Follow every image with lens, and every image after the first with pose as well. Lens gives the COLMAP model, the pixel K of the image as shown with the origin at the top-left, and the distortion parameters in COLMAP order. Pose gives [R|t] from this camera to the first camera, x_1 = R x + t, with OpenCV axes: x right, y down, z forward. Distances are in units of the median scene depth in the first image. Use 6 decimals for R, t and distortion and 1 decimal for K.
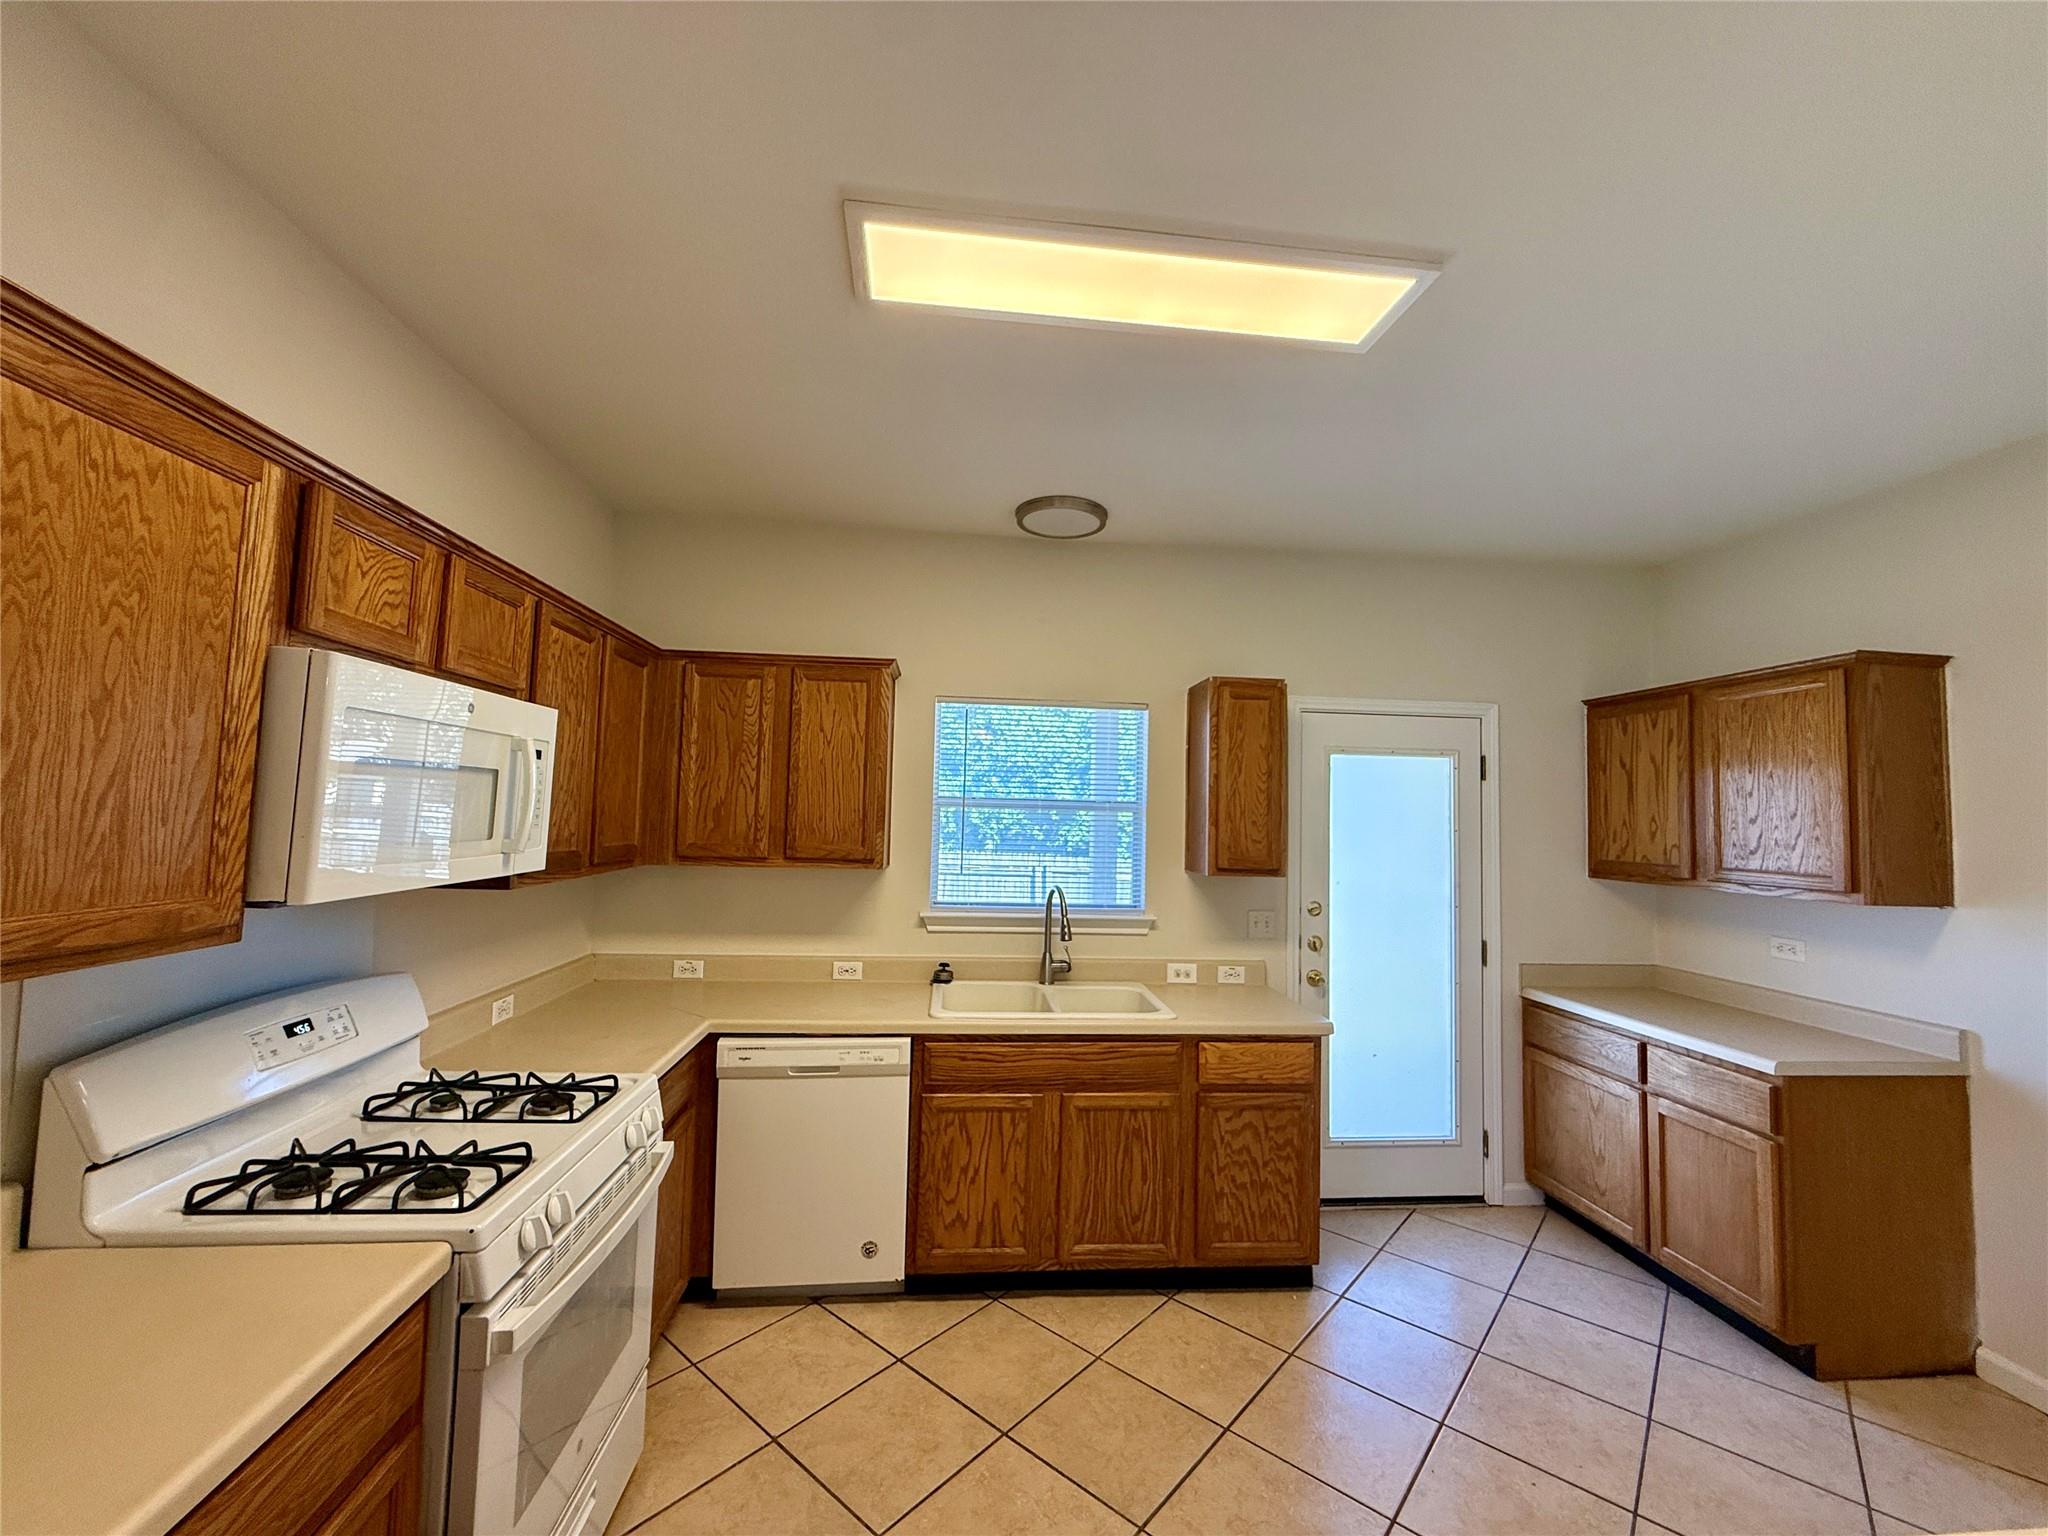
lens RADIAL K [[817.9, 0, 1018.5], [0, 817.9, 769.6], [0, 0, 1]] dist [-0.002676, 0.001073]
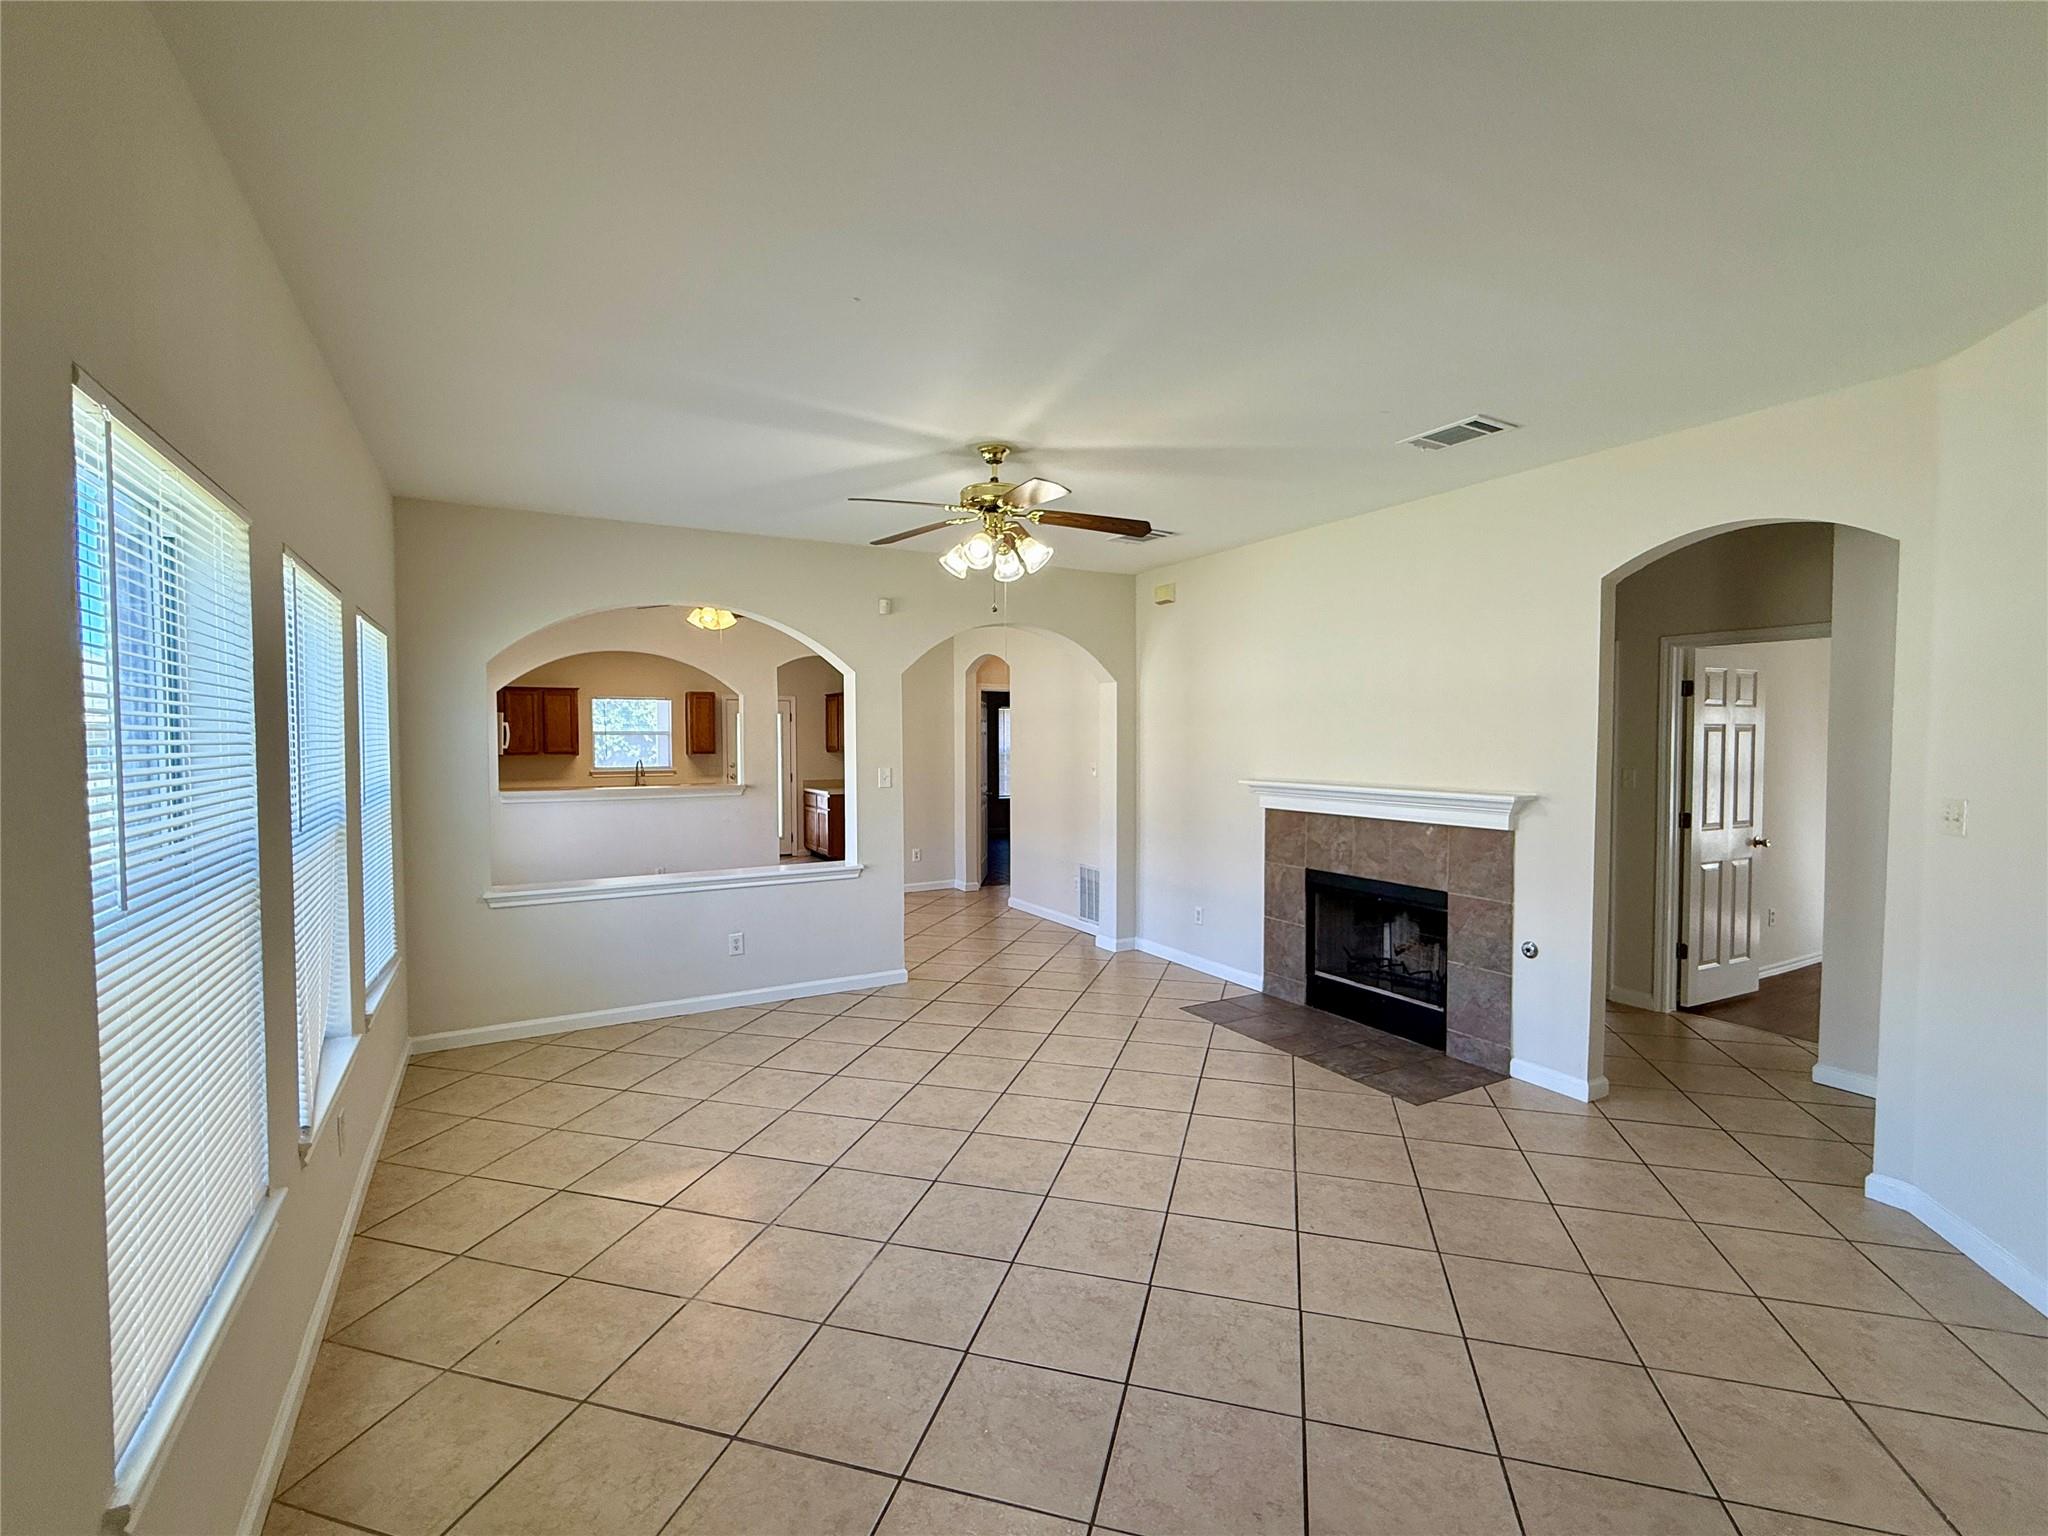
lens RADIAL K [[909.7, 0, 1024.0], [0, 909.7, 768.0], [0, 0, 1]] dist [-0.001748, -0.000268]
pose [[0.910038, -0.041403, 0.412452, -0.058009], [0.002434, 0.995516, 0.094563, -0.172002], [-0.414517, -0.085052, 0.906058, -3.162985]]
